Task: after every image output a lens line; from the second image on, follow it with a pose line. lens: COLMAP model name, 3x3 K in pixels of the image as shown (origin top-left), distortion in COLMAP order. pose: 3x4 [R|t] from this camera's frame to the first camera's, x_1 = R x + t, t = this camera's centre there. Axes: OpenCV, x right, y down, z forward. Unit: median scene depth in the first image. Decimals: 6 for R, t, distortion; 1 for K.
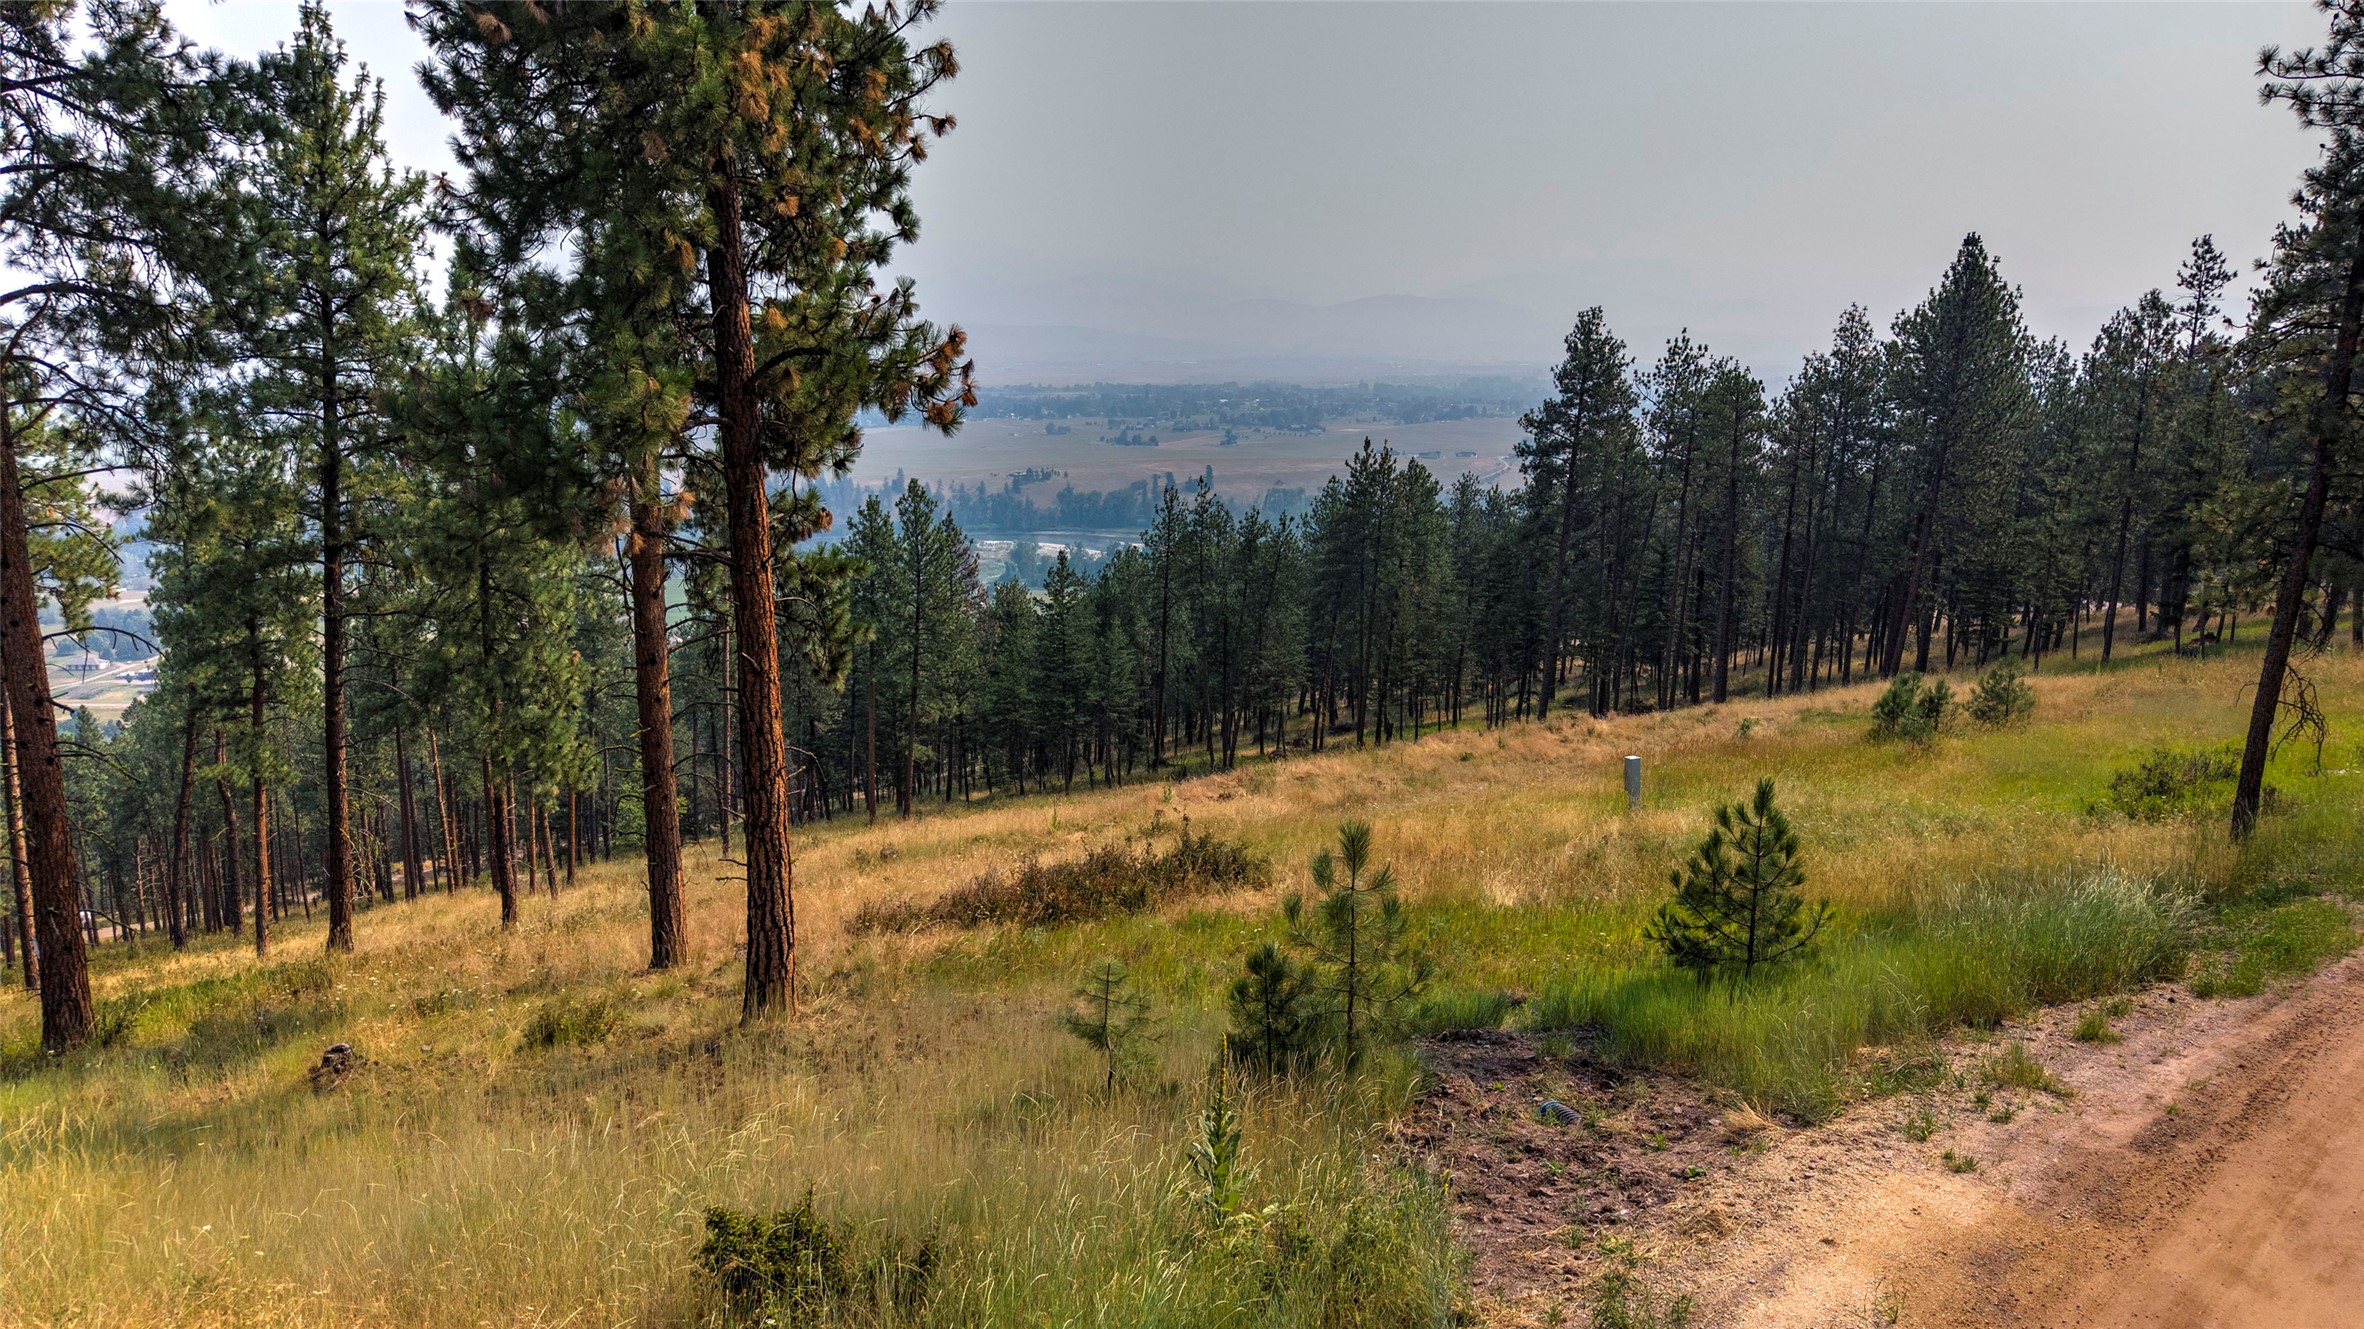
lens RADIAL K [[1575.5, 0, 1181.3], [0, 1575.5, 668.2], [0, 0, 1]] dist [0.027788, -0.032746]
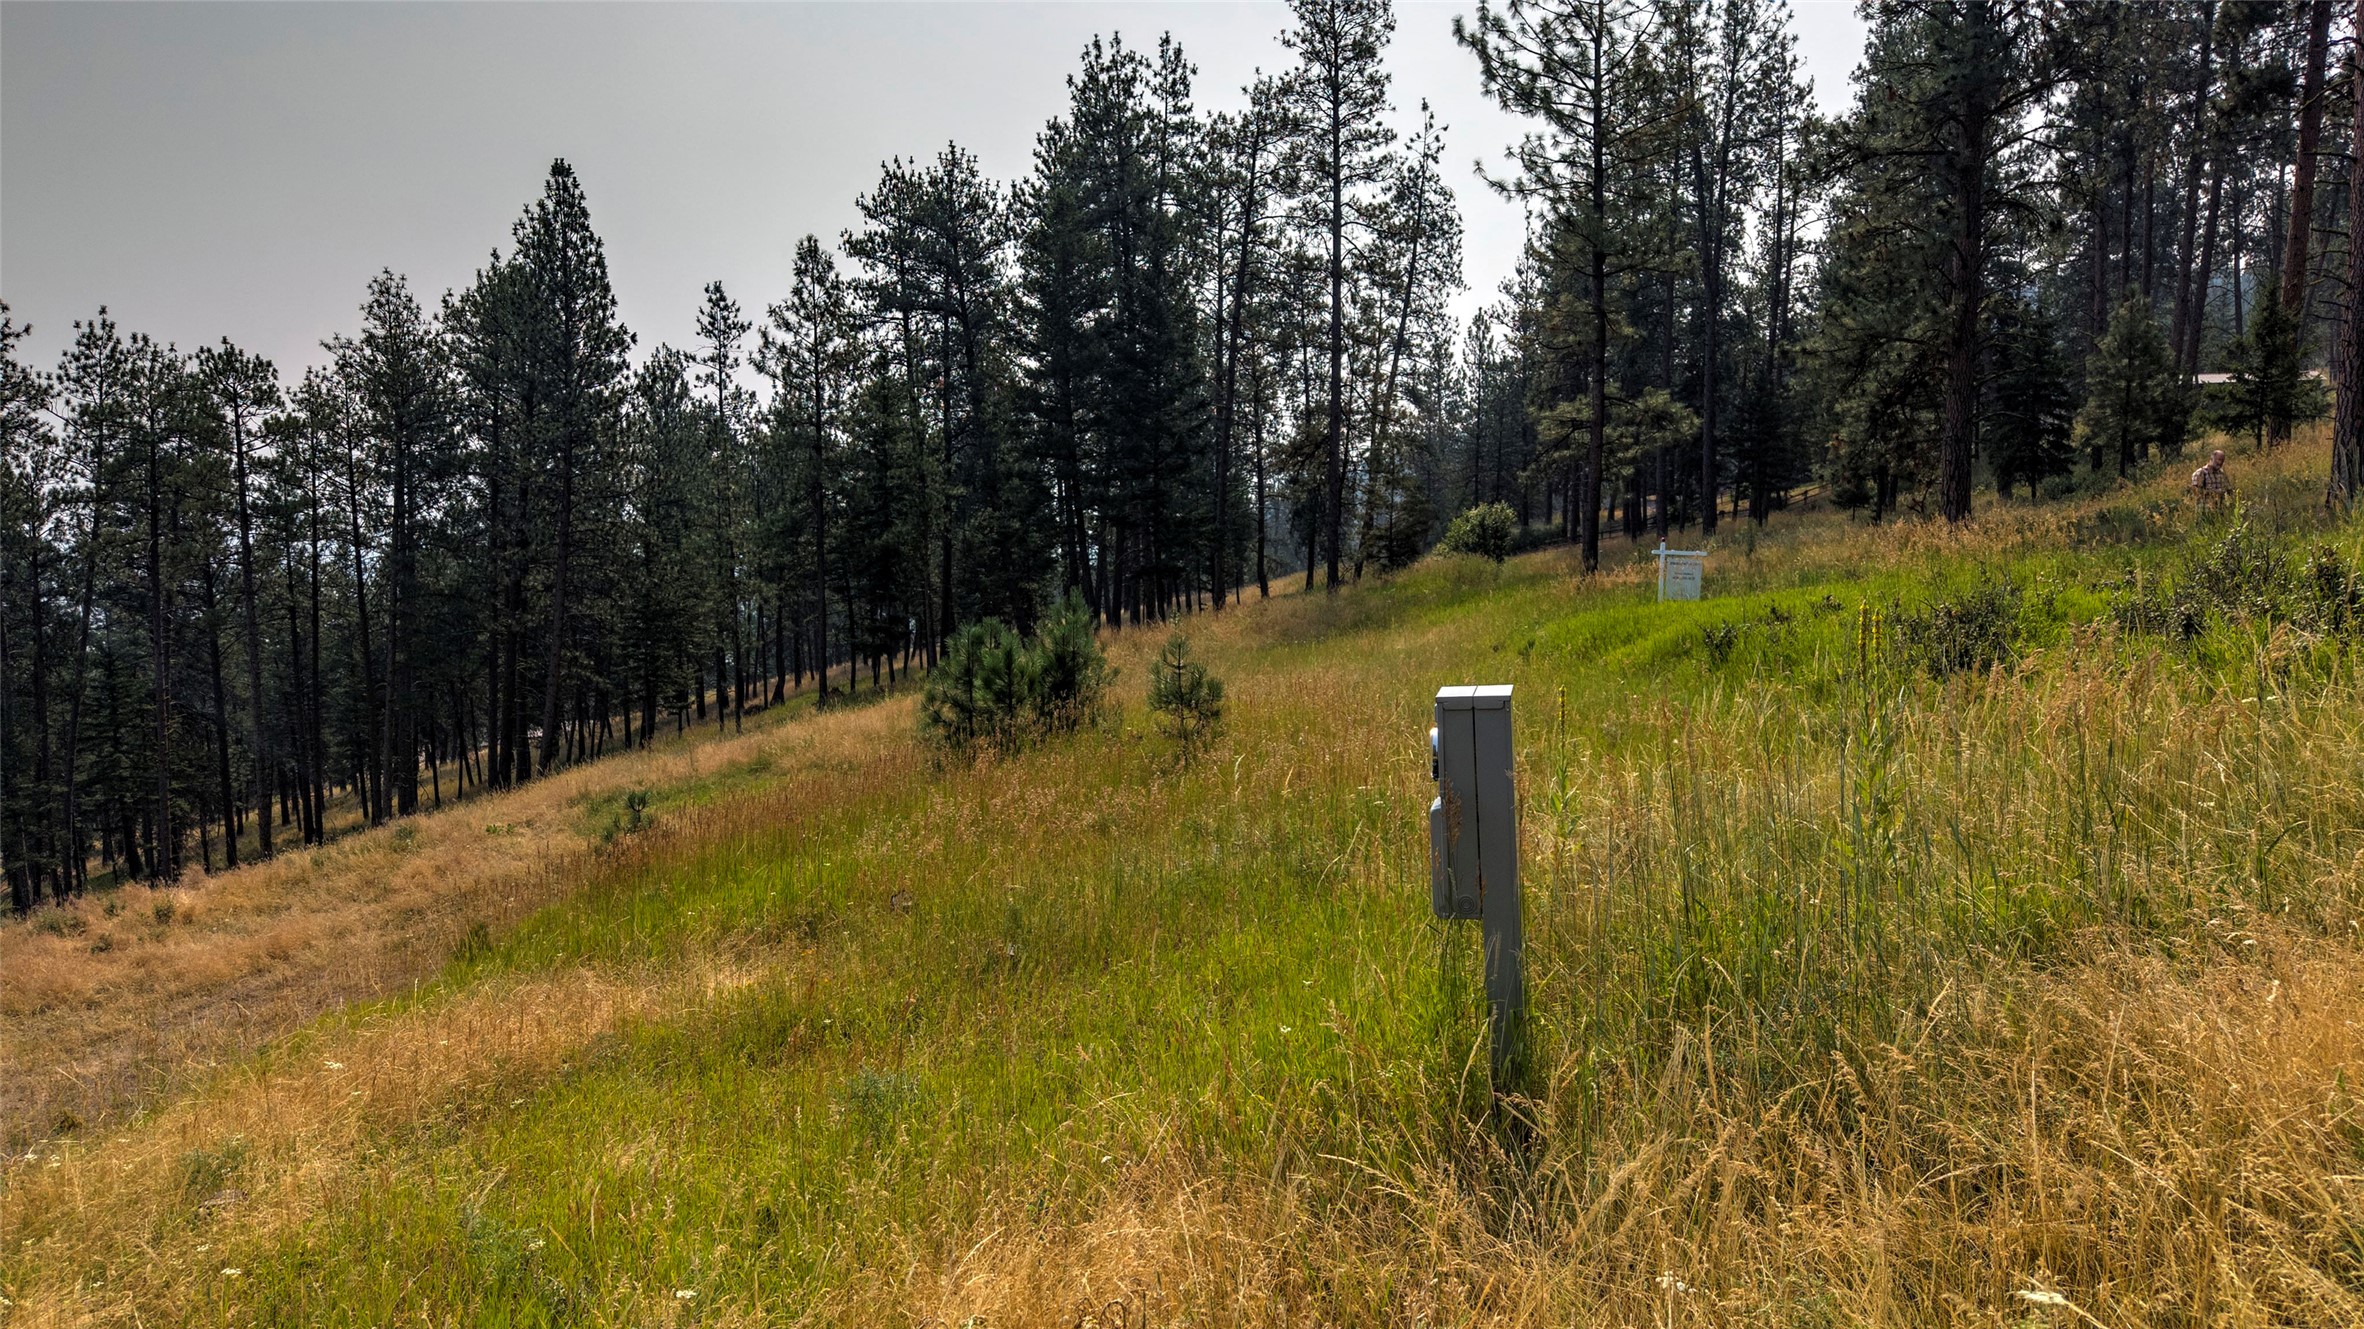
lens RADIAL K [[1575.5, 0, 1184.3], [0, 1575.5, 672.9], [0, 0, 1]] dist [0.027788, -0.032746]
pose [[0.588931, -0.086988, 0.803488, 0.046383], [0.167920, 0.985665, -0.016370, 0.016443], [-0.790546, 0.144563, 0.595095, 0.290130]]
